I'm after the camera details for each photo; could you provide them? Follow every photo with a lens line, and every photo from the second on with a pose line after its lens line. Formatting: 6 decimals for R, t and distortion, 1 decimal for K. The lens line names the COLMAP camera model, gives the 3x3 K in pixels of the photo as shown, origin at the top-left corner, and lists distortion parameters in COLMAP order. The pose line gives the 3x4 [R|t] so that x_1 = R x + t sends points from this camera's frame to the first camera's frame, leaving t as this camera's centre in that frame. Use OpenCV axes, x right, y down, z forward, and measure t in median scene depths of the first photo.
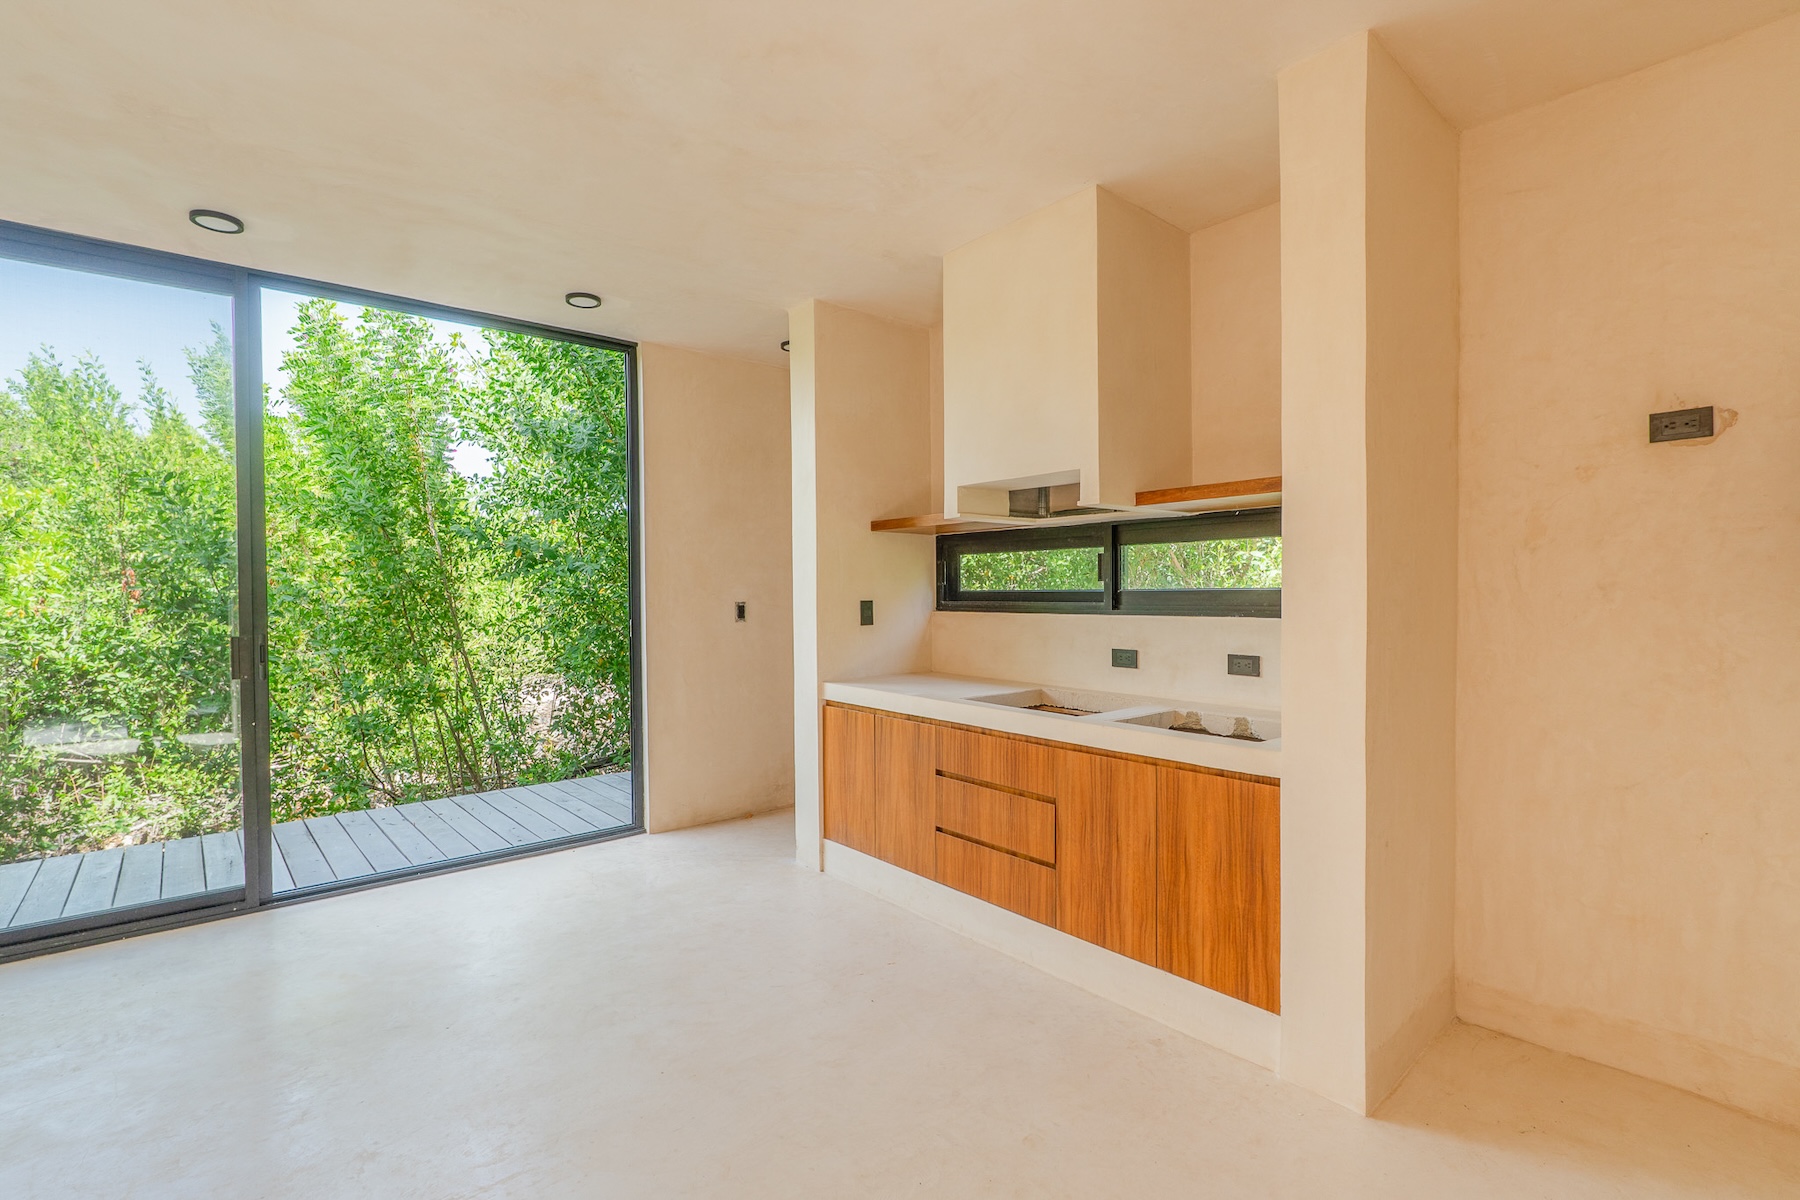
lens RADIAL K [[824.3, 0, 900.0], [0, 824.3, 600.0], [0, 0, 1]] dist [-0.005920, -0.001028]
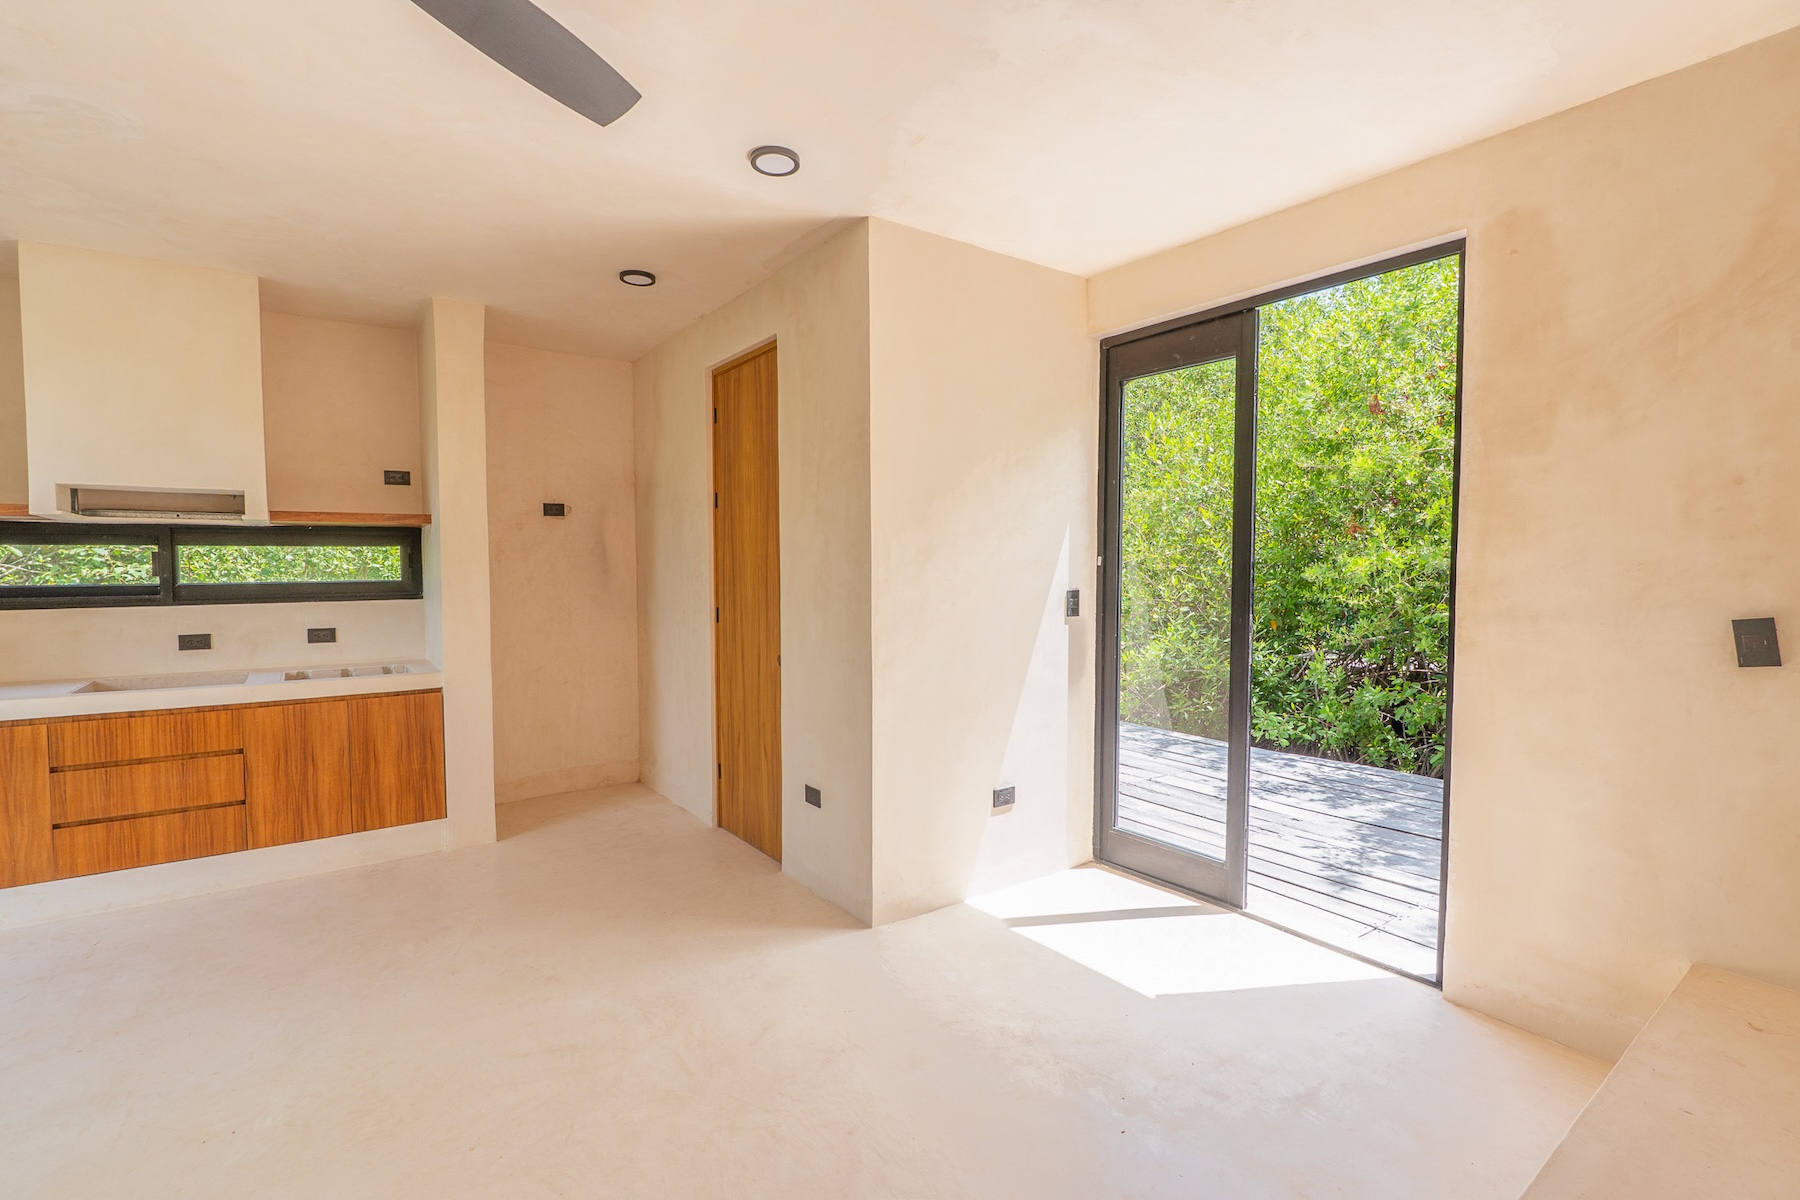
lens RADIAL K [[824.3, 0, 900.0], [0, 824.3, 600.0], [0, 0, 1]] dist [-0.005920, -0.001028]
pose [[0.065223, -0.034026, 0.997290, -1.053503], [0.015404, 0.999334, 0.033088, -0.015648], [-0.997752, 0.013204, 0.065703, -0.104706]]
